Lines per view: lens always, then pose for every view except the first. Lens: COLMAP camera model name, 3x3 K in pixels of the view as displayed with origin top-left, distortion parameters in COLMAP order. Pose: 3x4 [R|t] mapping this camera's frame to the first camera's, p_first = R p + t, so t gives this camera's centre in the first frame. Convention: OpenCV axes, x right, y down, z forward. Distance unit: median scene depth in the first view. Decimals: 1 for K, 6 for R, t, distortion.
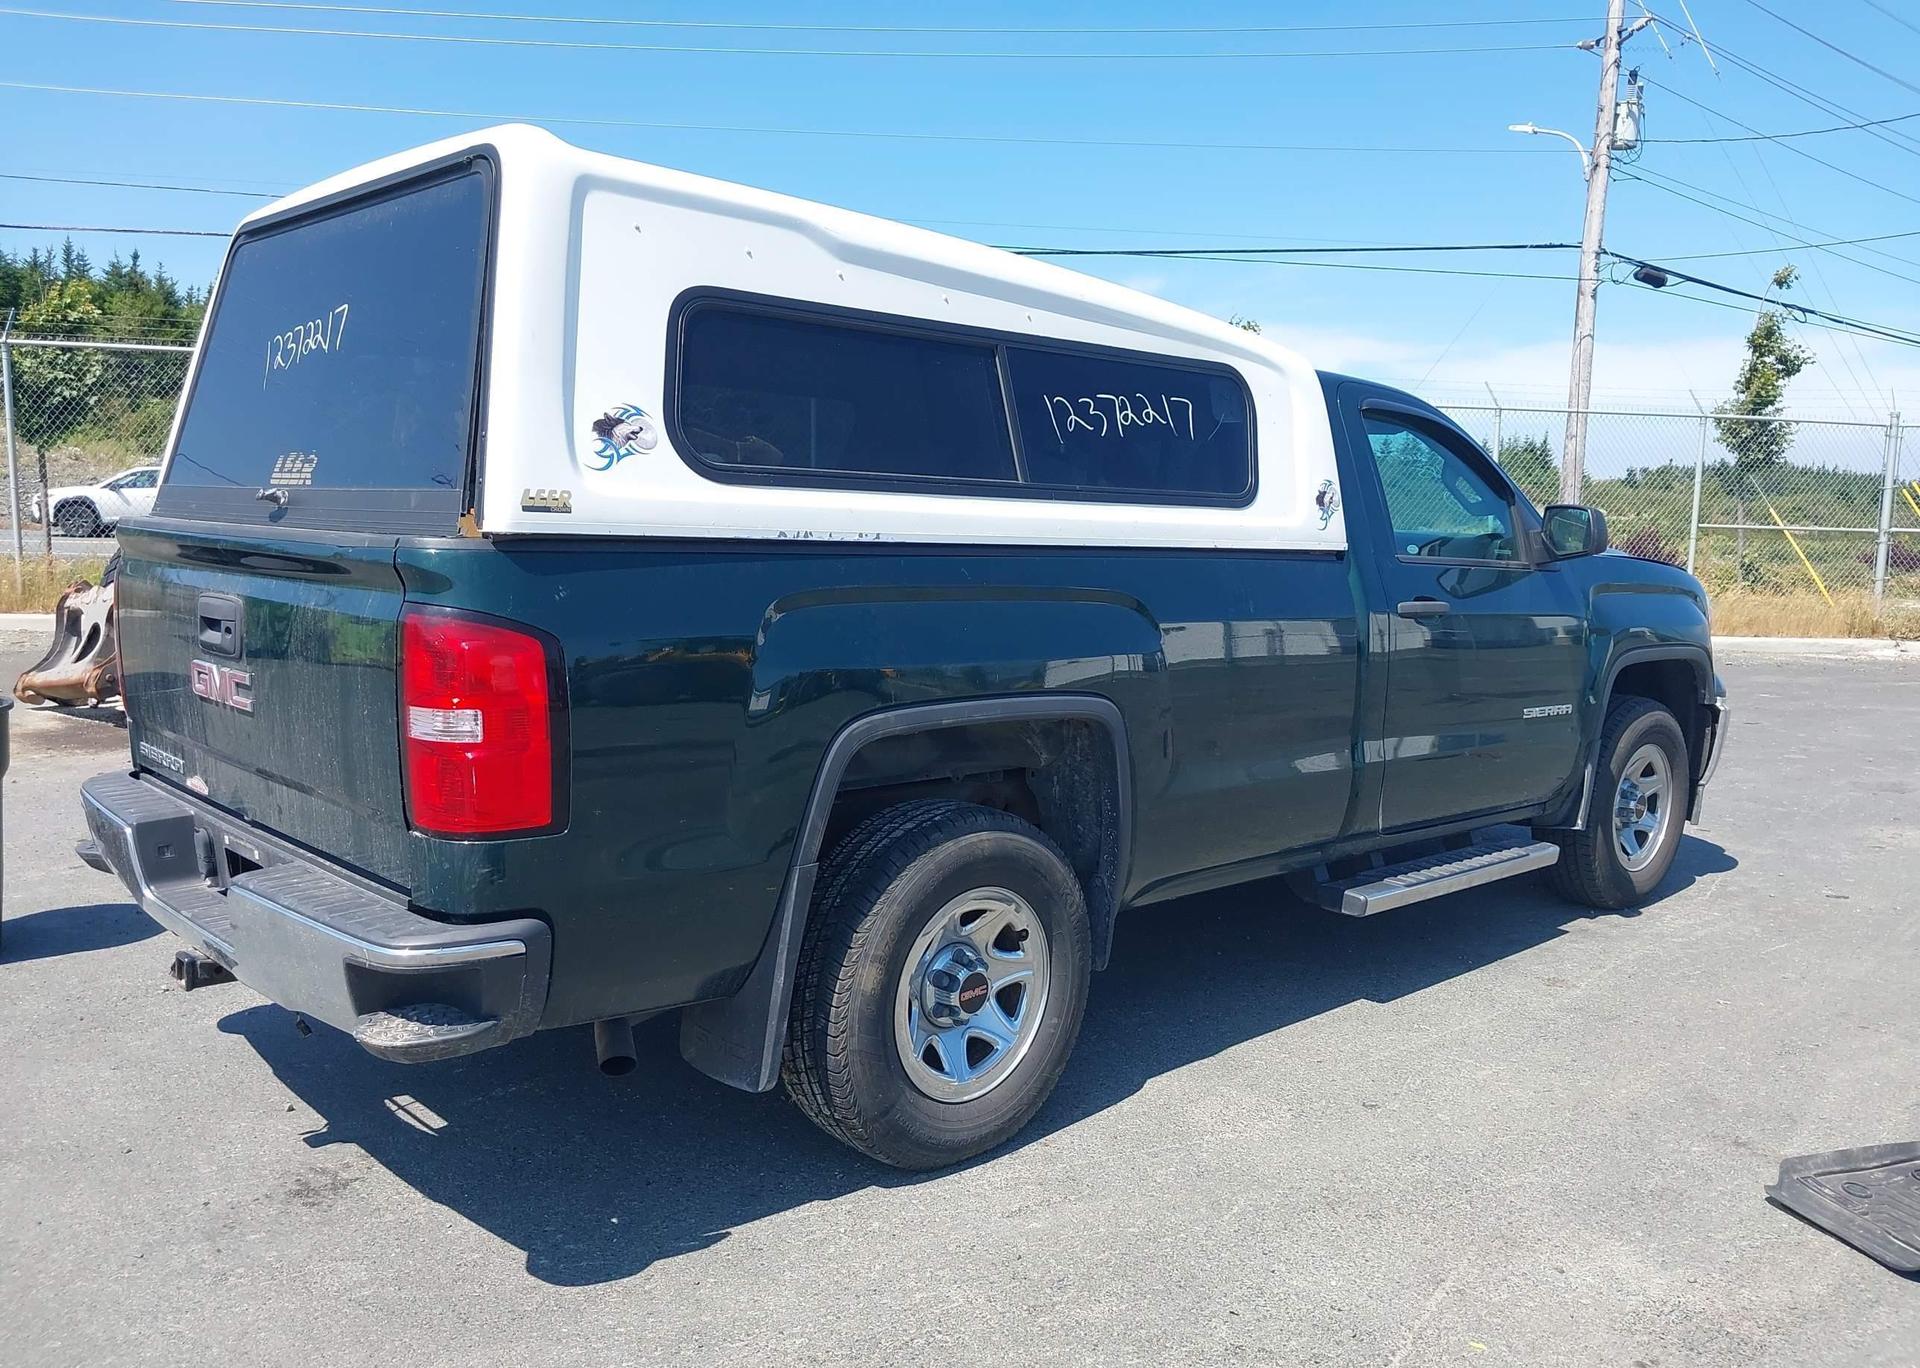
lens RADIAL K [[1497.6, 0, 956.4], [0, 1497.6, 707.2], [0, 0, 1]] dist [0.223985, -0.533481]
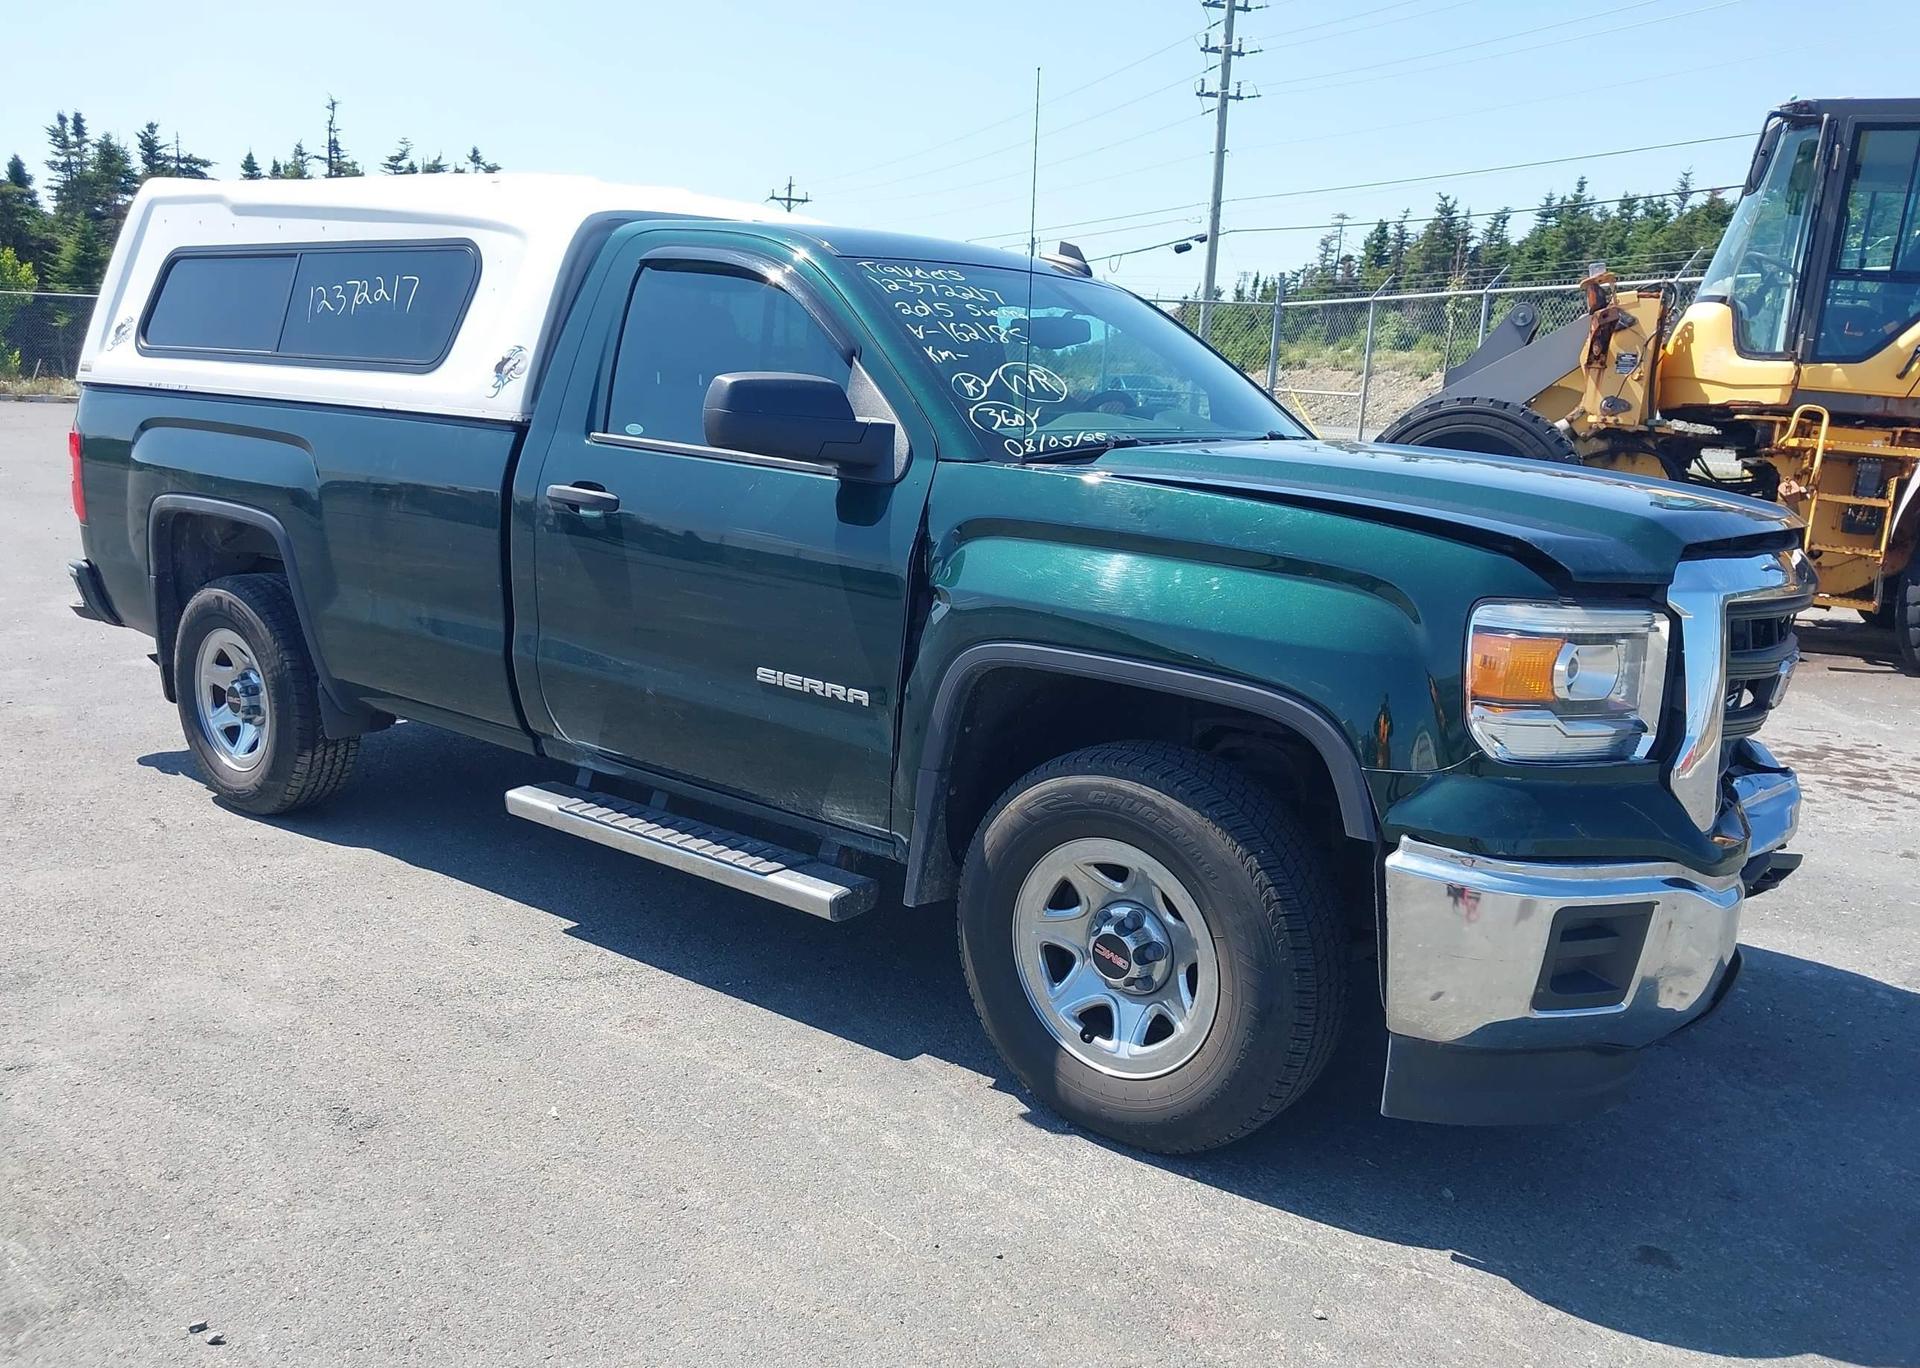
lens RADIAL K [[1513.6, 0, 949.6], [0, 1513.6, 701.3], [0, 0, 1]] dist [0.007669, -0.012355]
pose [[0.155673, 0.183687, -0.970580, 1.565448], [-0.161167, 0.974116, 0.158506, -0.159476], [0.974572, 0.131750, 0.181247, 1.407912]]
